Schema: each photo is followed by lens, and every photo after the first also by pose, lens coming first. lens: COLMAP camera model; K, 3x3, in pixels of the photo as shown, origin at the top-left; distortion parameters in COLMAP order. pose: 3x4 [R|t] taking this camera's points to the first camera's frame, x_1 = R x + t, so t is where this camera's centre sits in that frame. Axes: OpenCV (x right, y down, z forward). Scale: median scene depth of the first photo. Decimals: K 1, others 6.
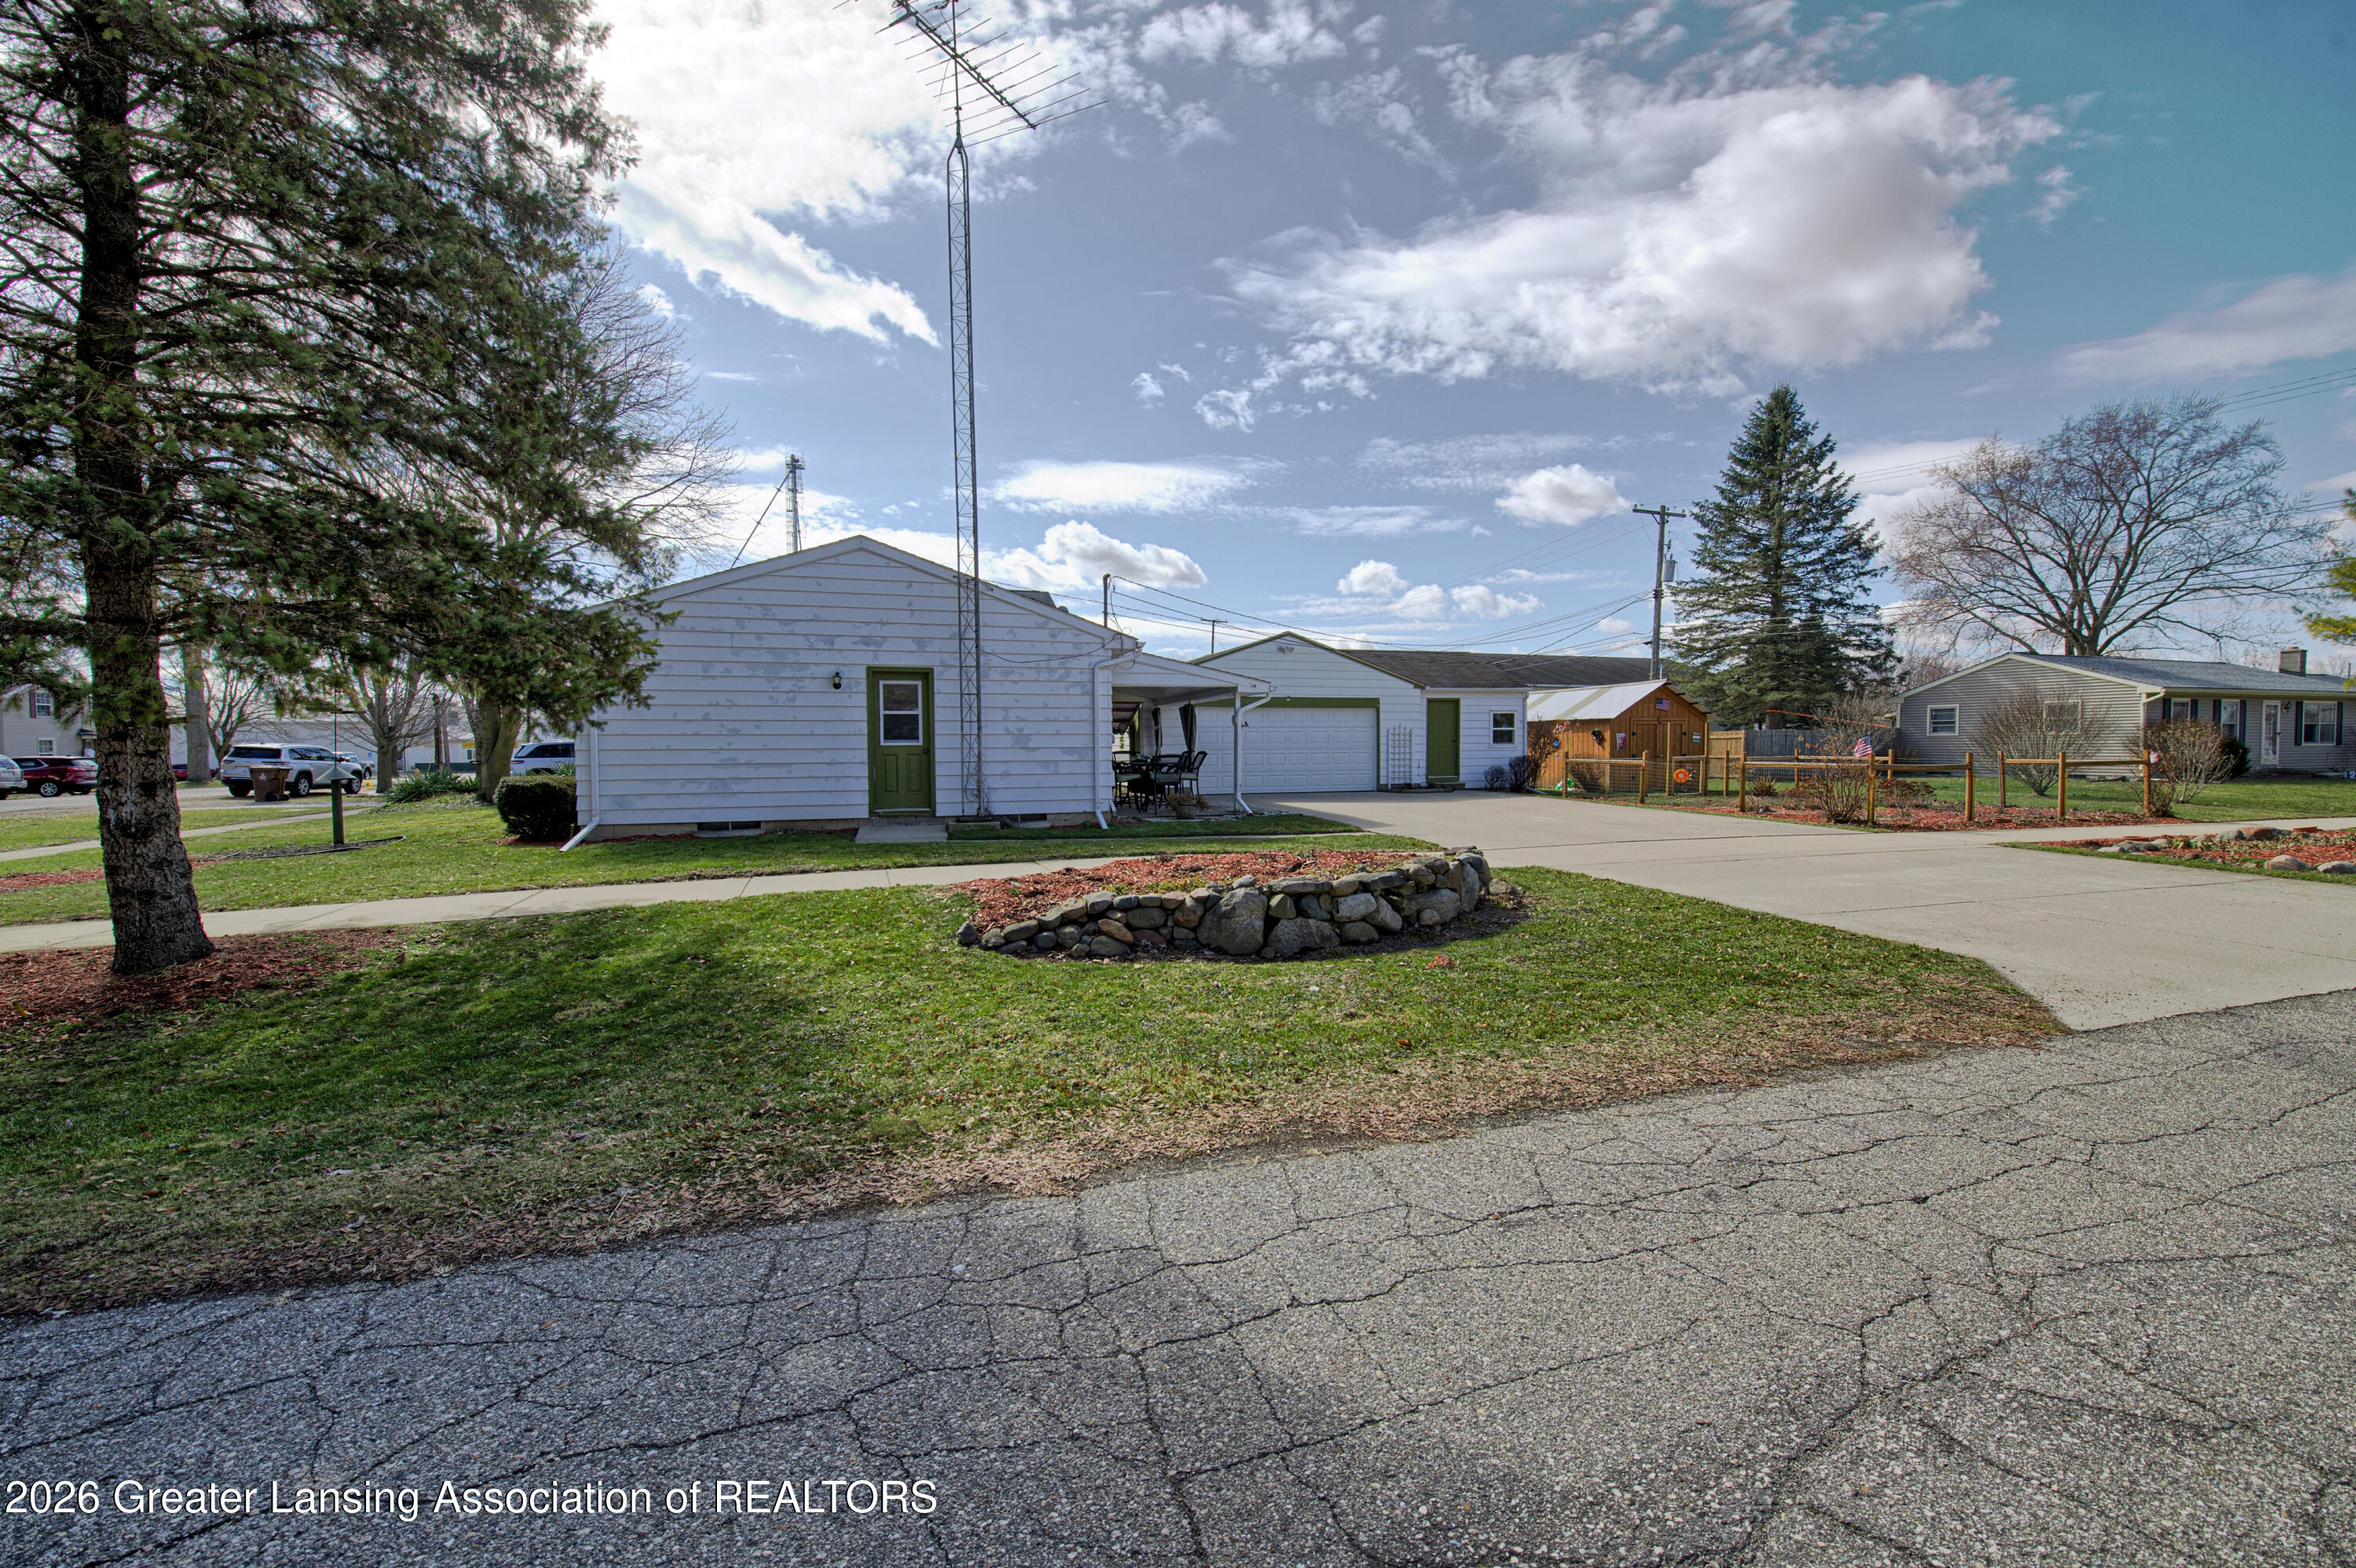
lens RADIAL K [[940.4, 0, 1180.0], [0, 940.4, 783.0], [0, 0, 1]] dist [-0.016922, -0.000615]
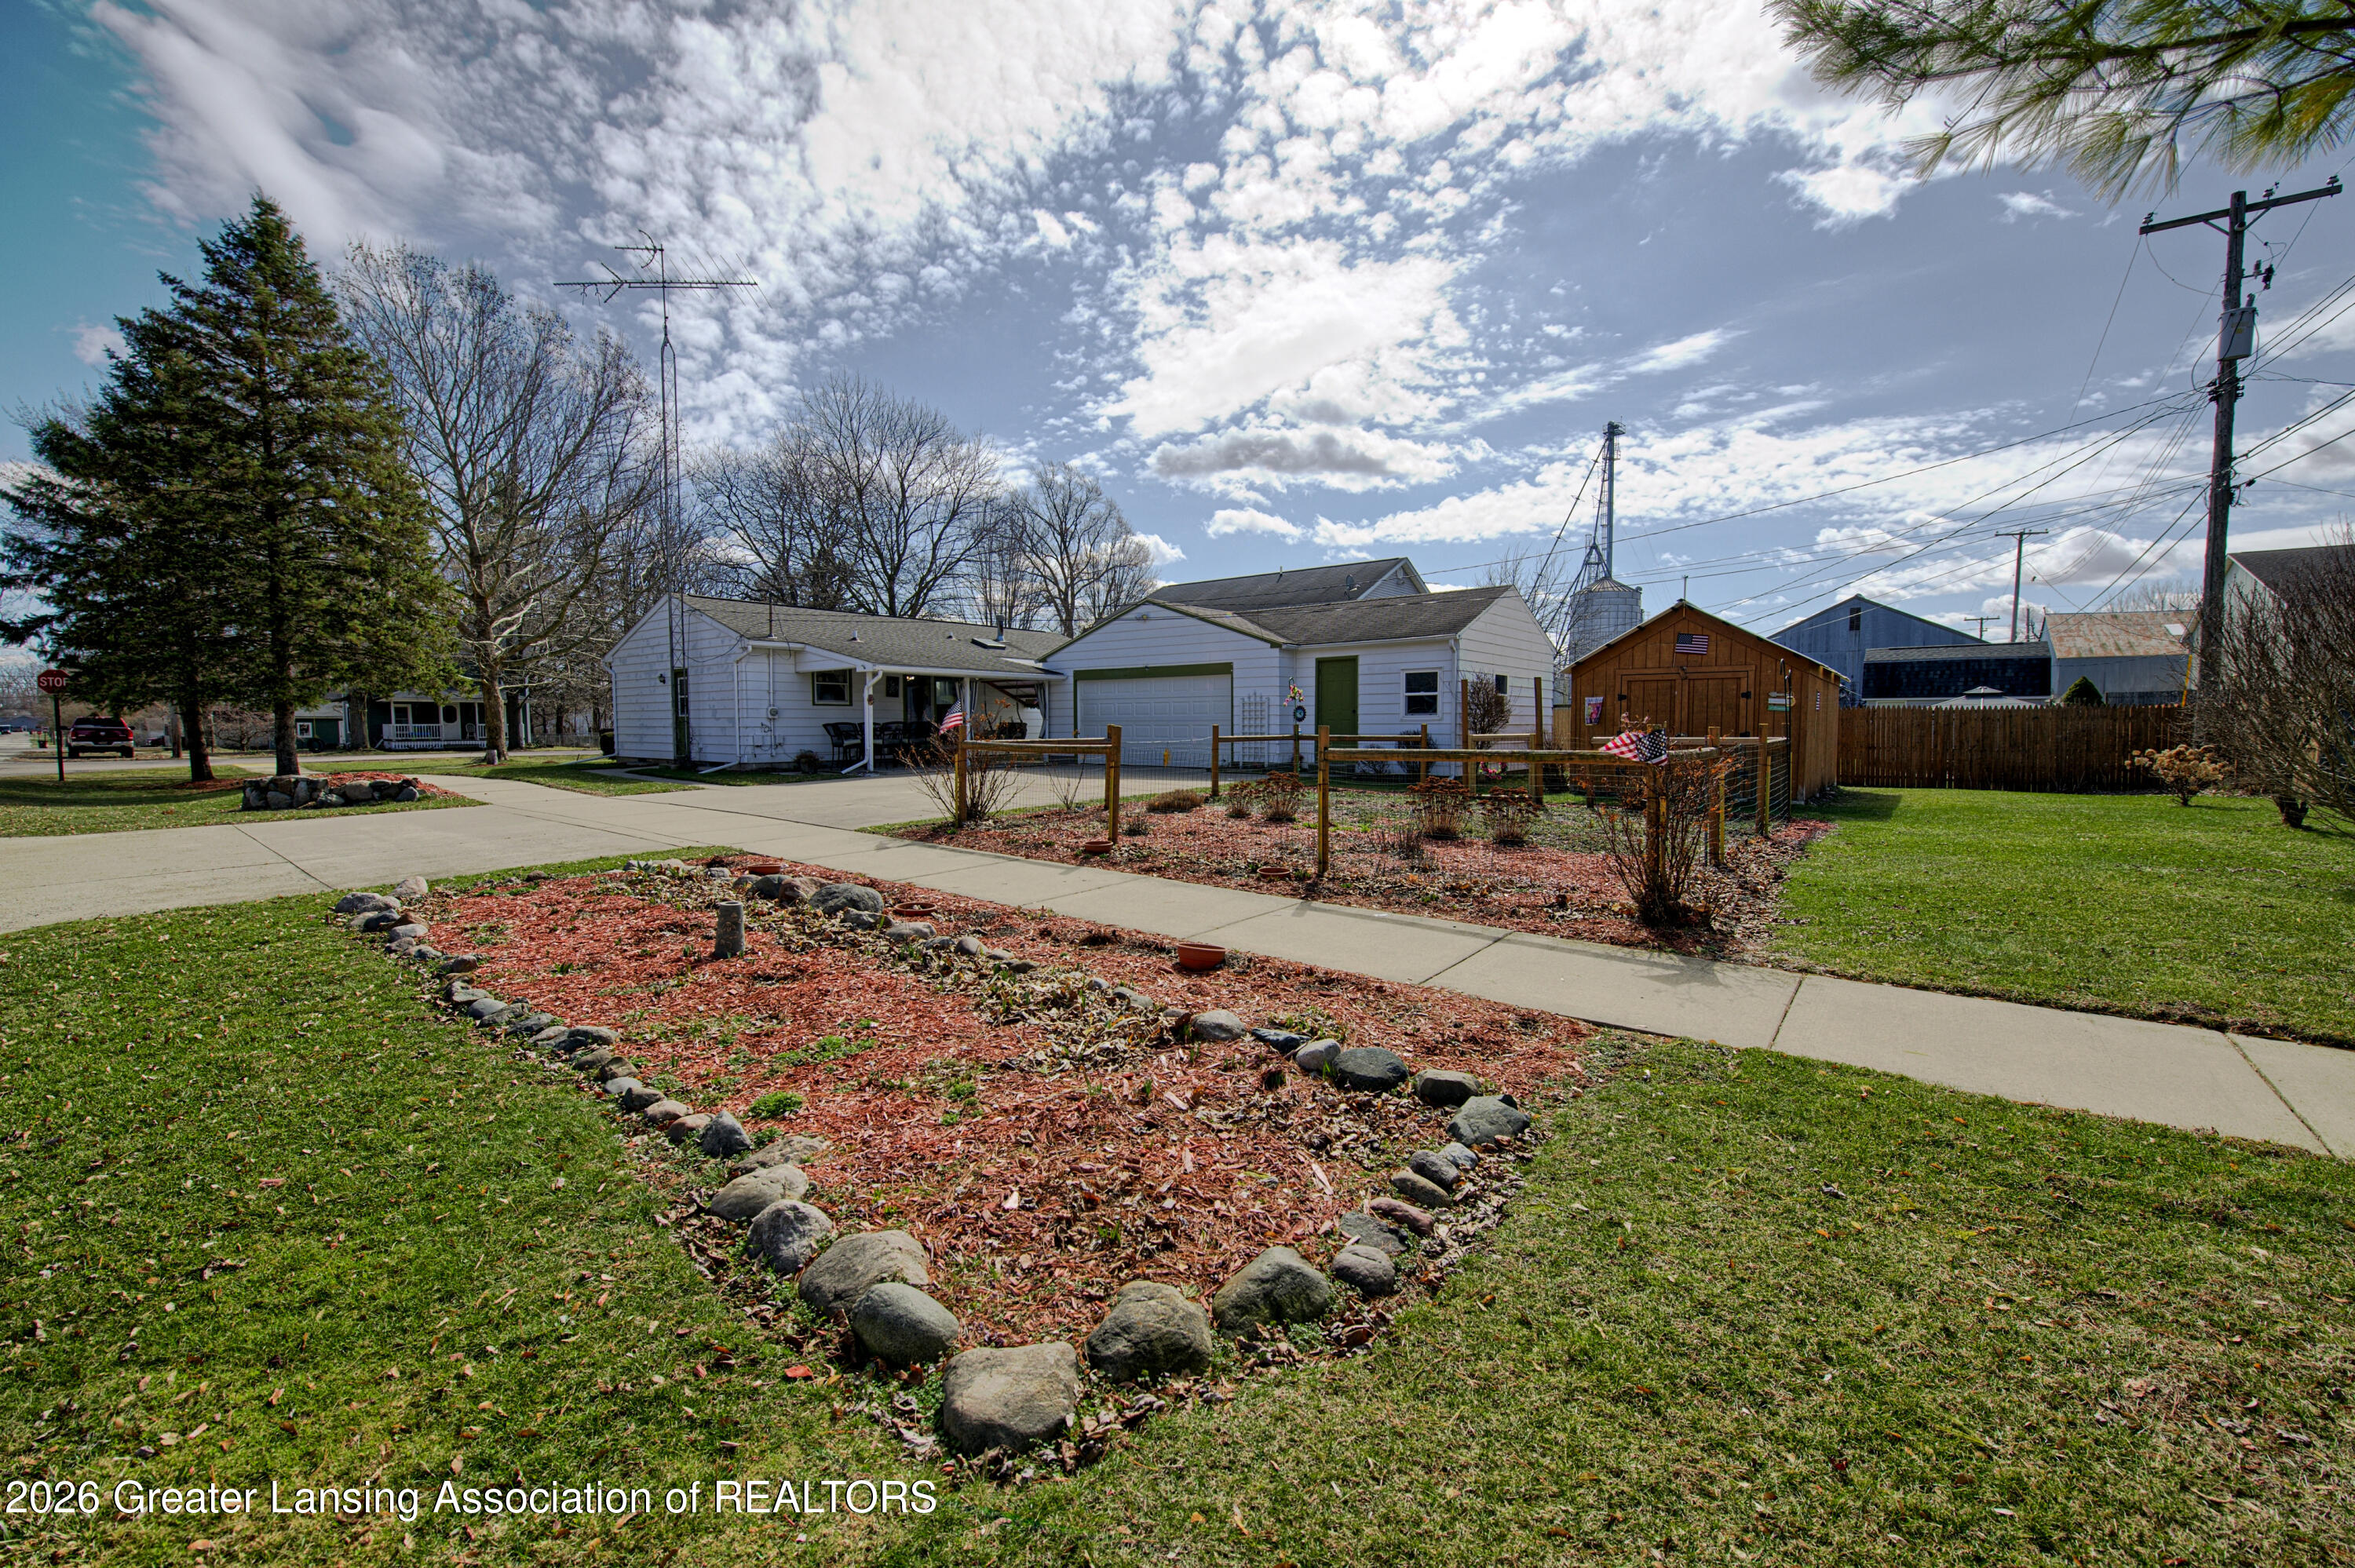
lens RADIAL K [[940.0, 0, 1179.5], [0, 940.0, 783.0], [0, 0, 1]] dist [-0.016922, -0.000615]
pose [[0.551961, 0.060659, -0.831661, 0.915318], [-0.033360, 0.998159, 0.050663, -0.020772], [0.833203, -0.000220, 0.552968, 0.479480]]
